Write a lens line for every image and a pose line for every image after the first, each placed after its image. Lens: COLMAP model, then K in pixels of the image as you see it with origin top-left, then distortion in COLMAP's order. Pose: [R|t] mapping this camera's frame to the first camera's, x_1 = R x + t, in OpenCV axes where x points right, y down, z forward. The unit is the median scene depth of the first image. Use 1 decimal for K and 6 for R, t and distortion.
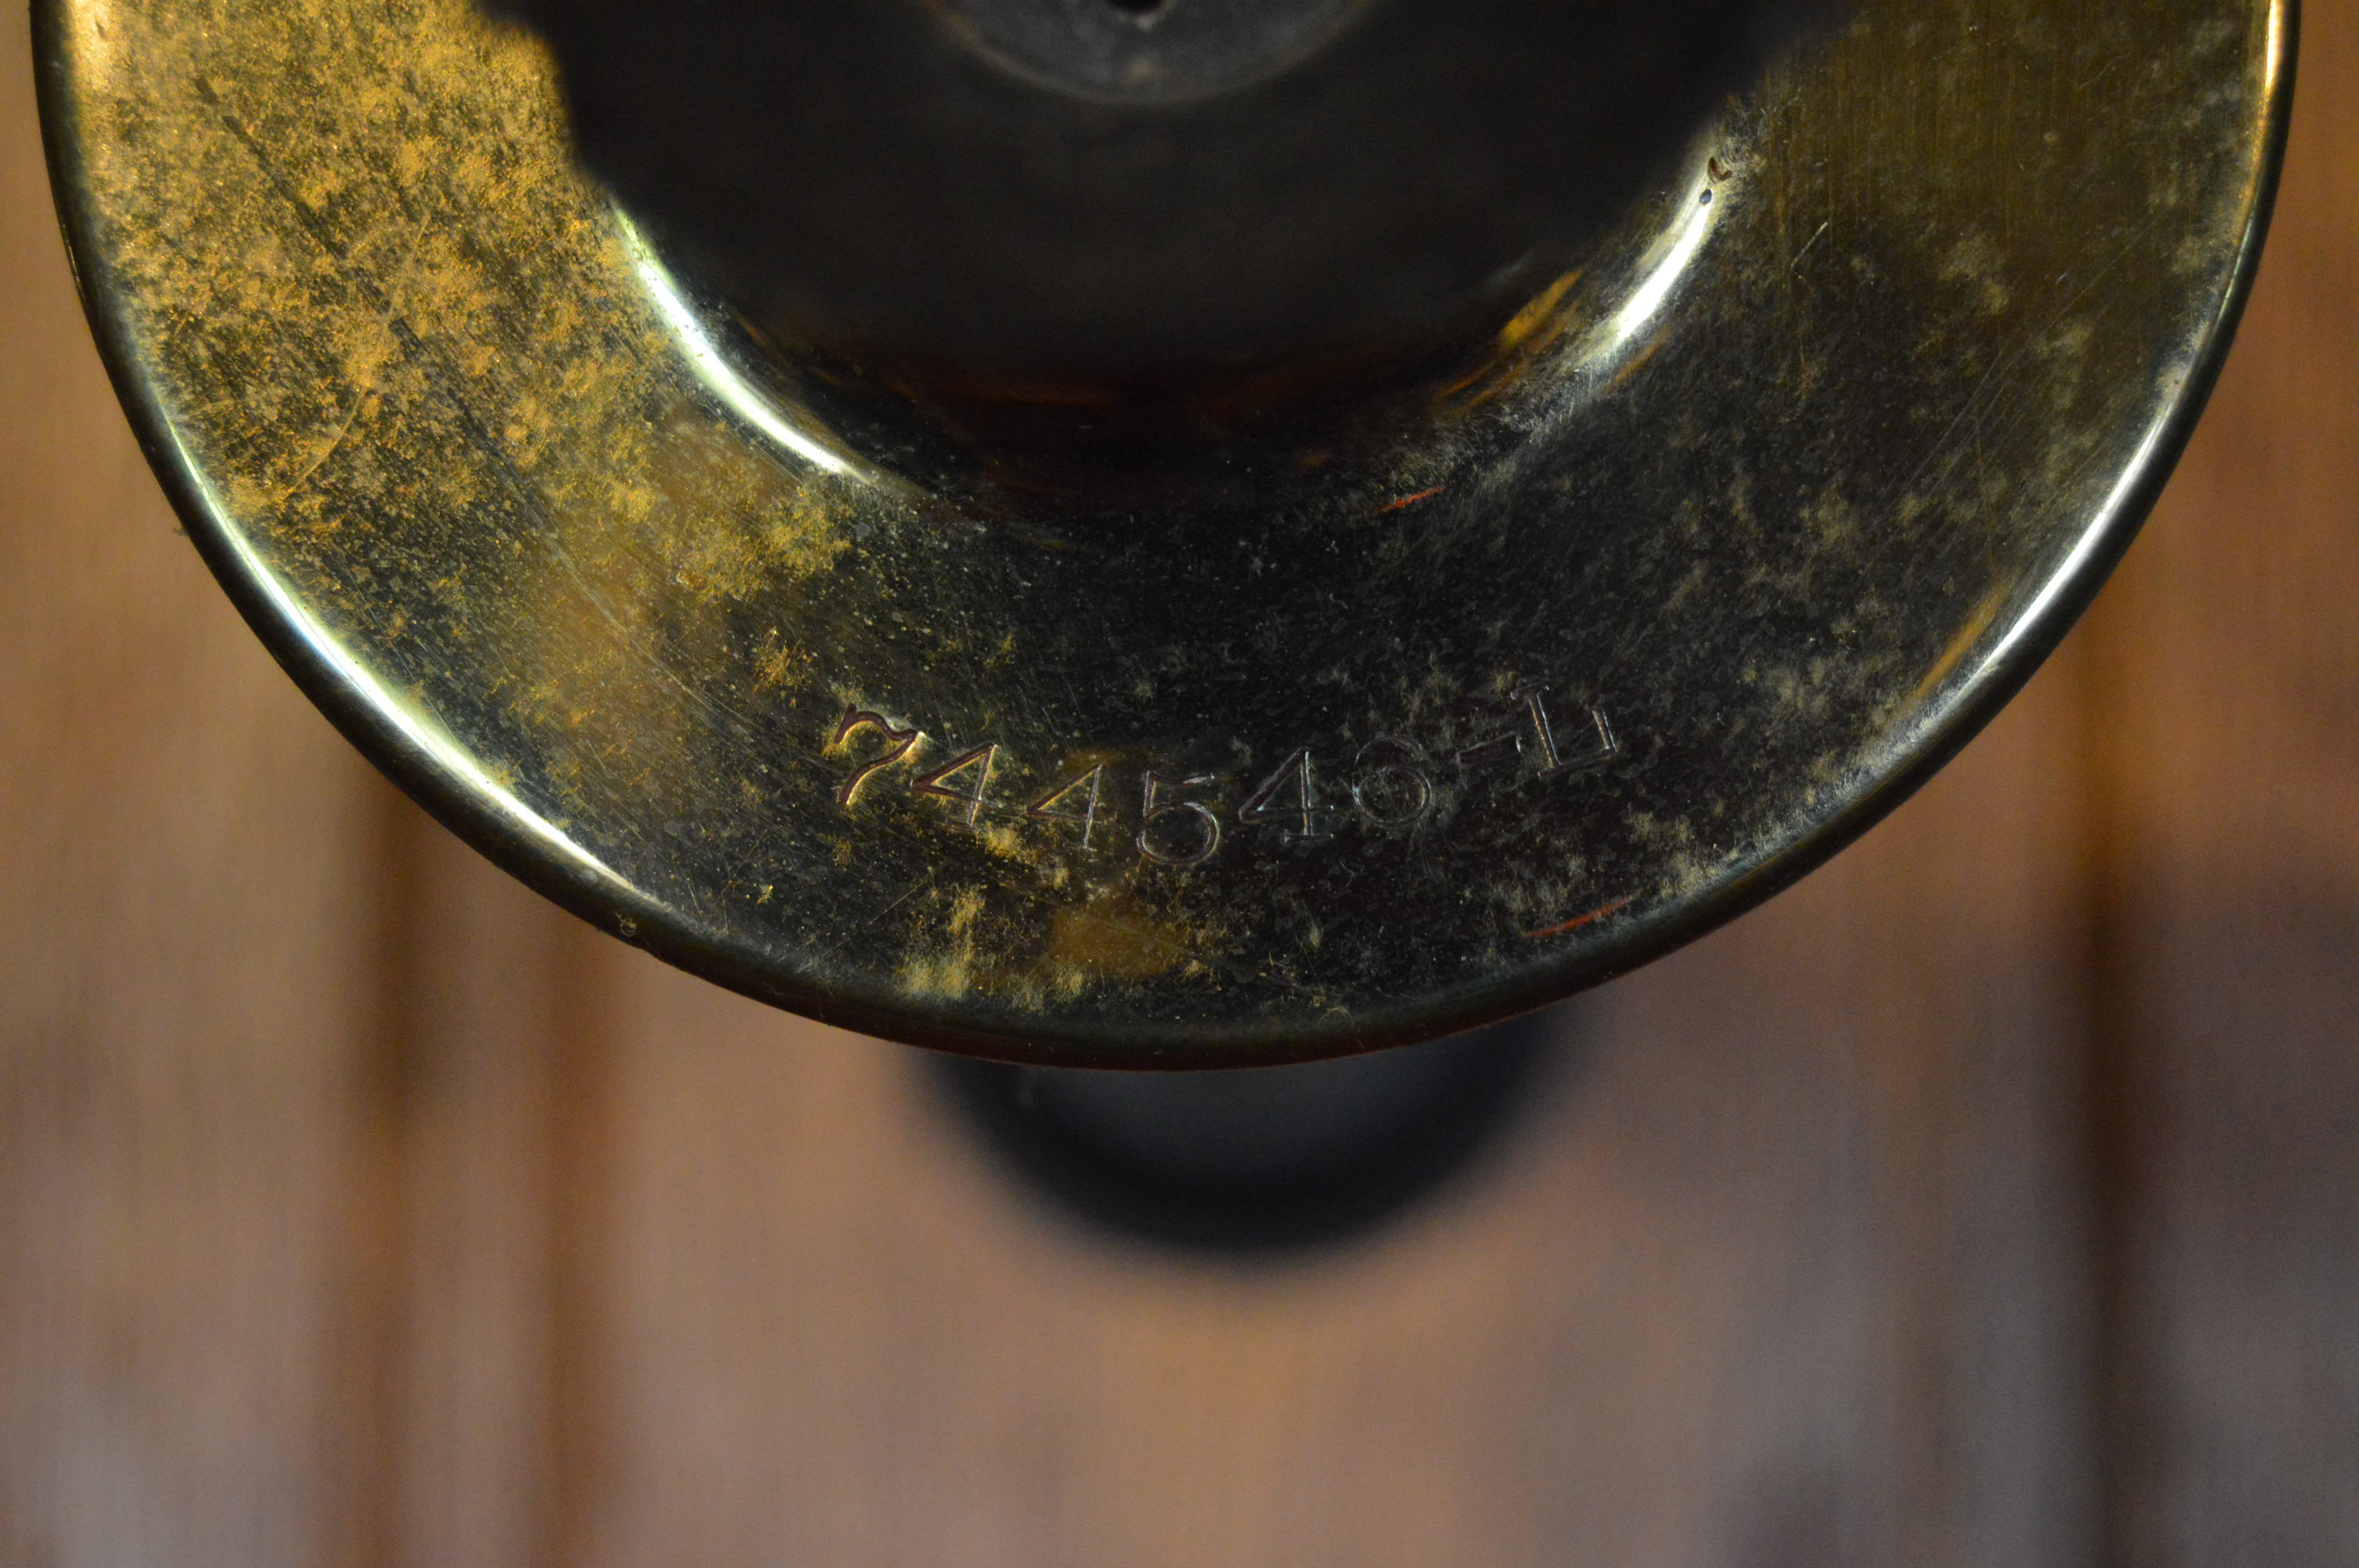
lens RADIAL K [[5274.0, 0, 1189.0], [0, 5274.0, 782.5], [0, 0, 1]] dist [-0.025017, 0.000000]
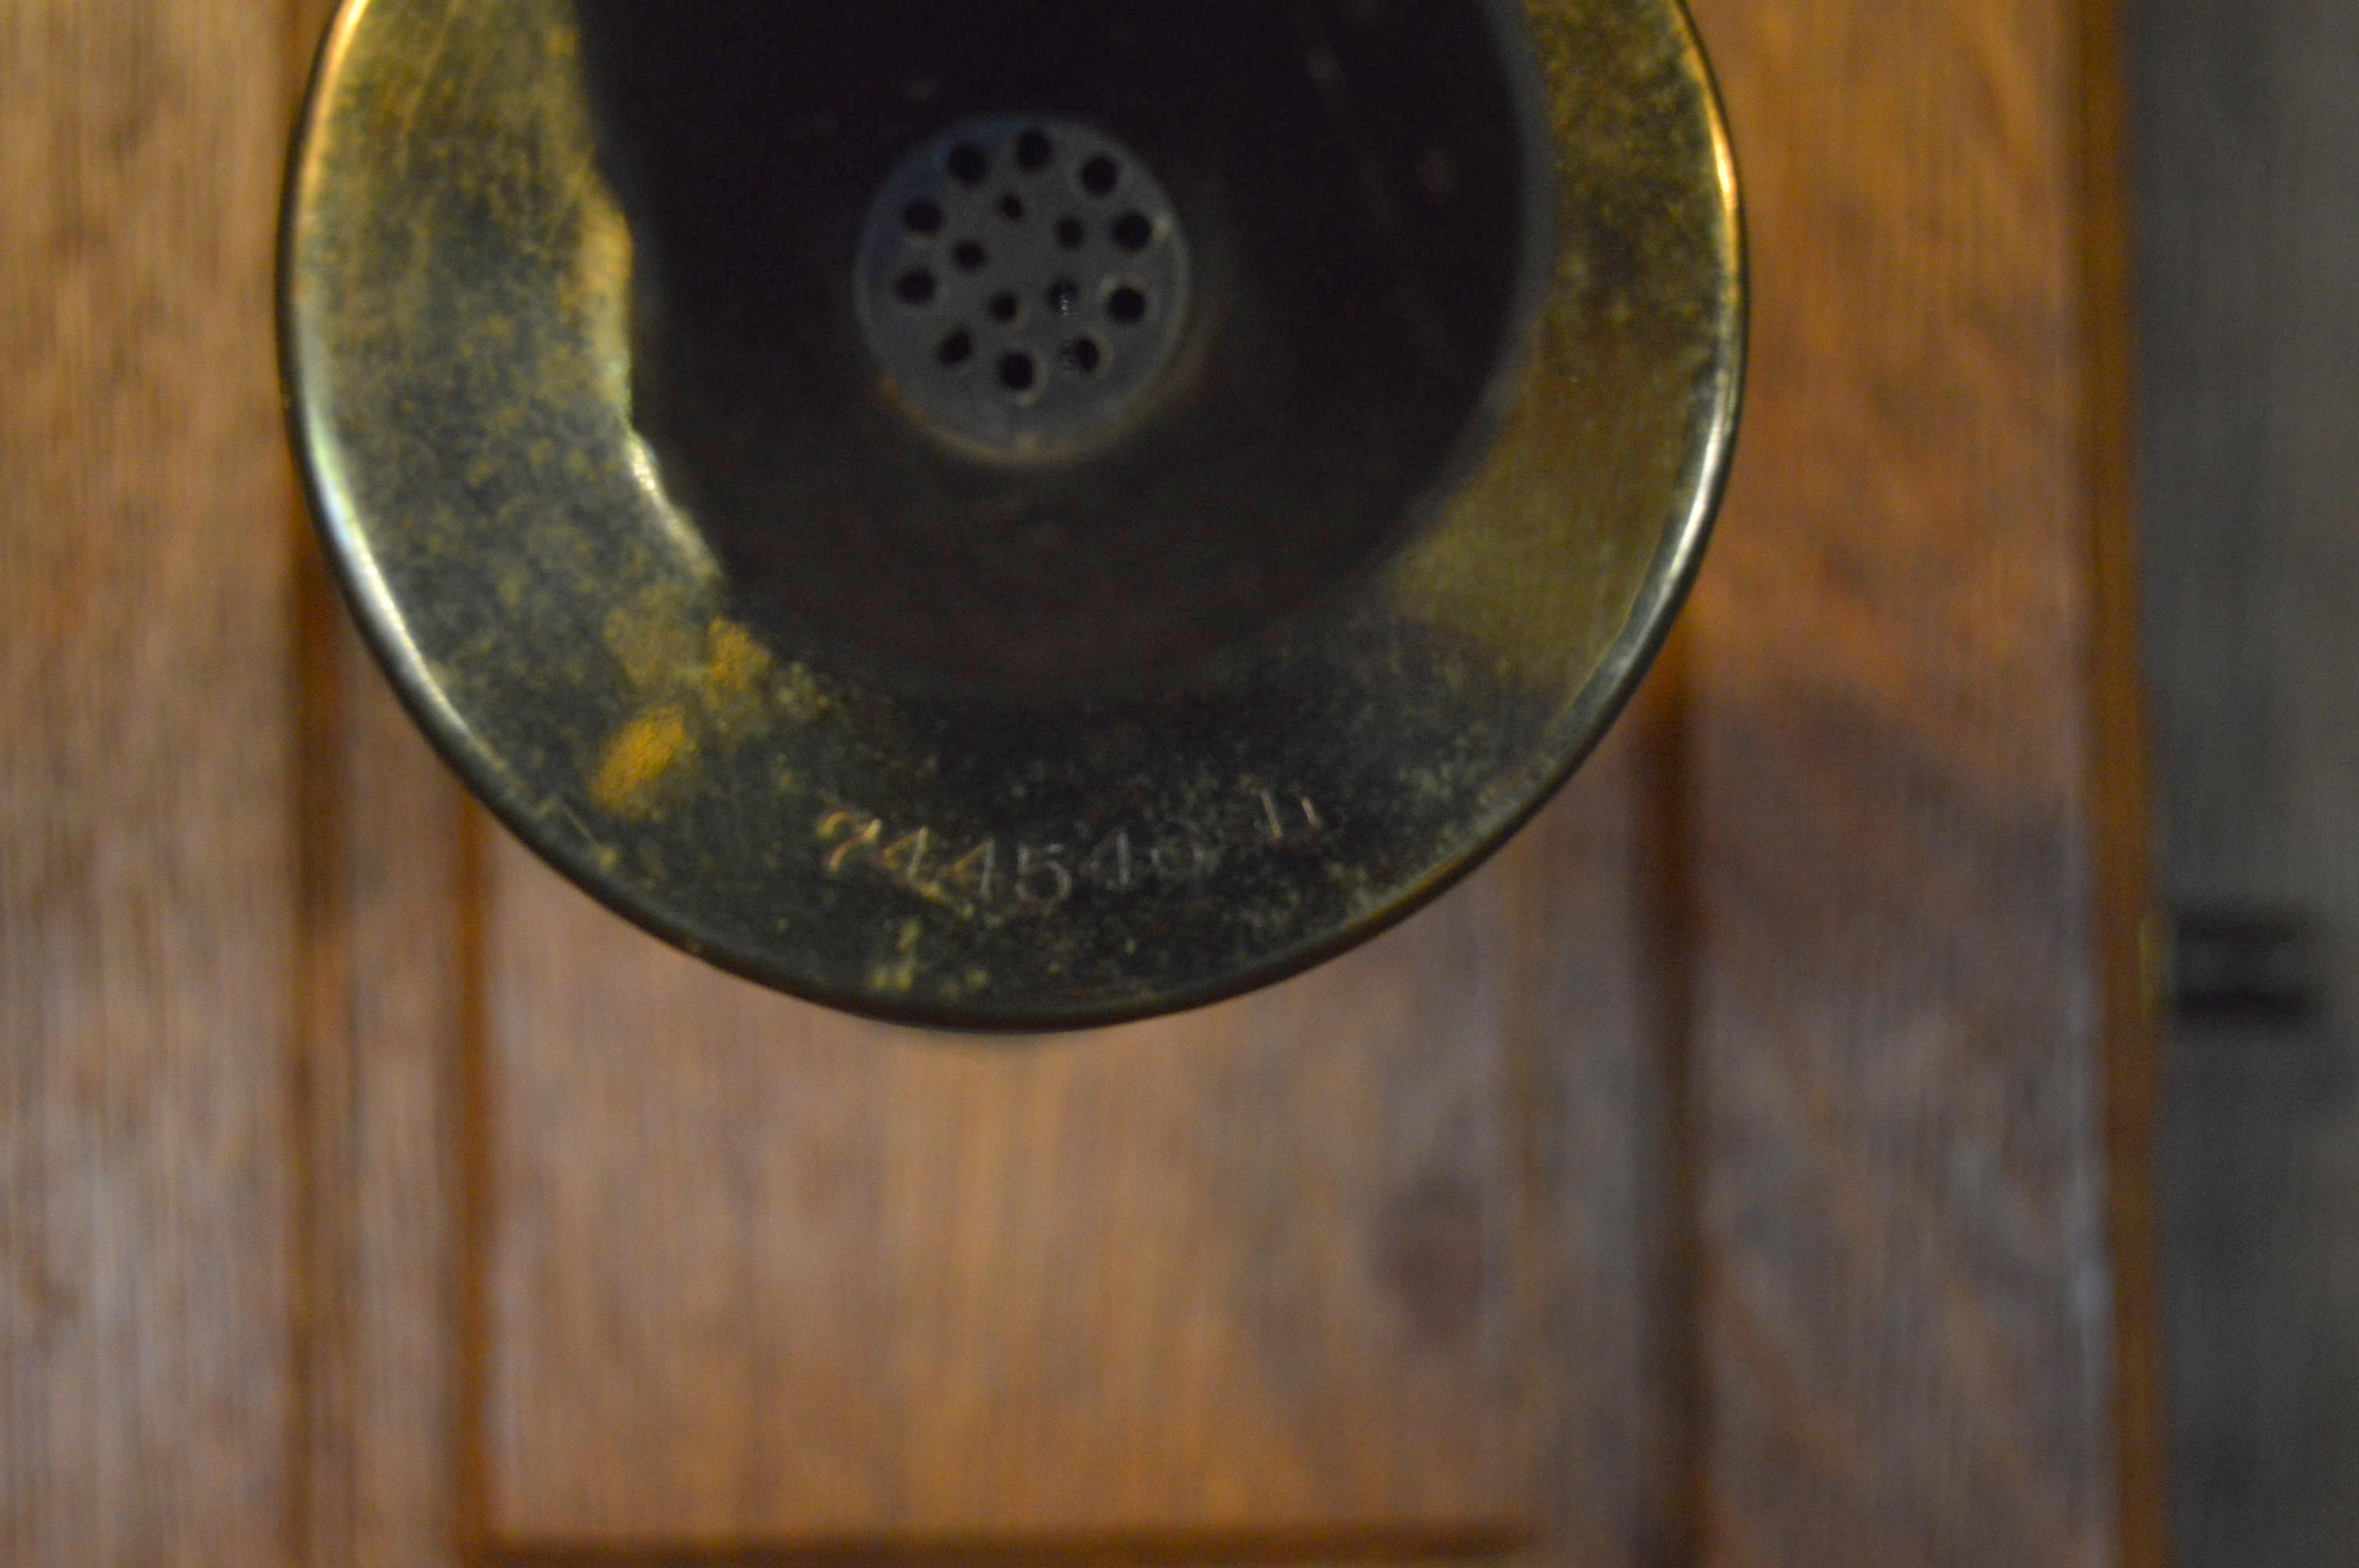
lens RADIAL K [[5274.0, 0, 1190.5], [0, 5274.0, 781.1], [0, 0, 1]] dist [-0.025017, 0.000000]
pose [[0.997296, -0.020304, 0.070635, -0.068422], [0.014382, 0.996415, 0.083366, -0.150657], [-0.072075, -0.082124, 0.994012, -0.564429]]
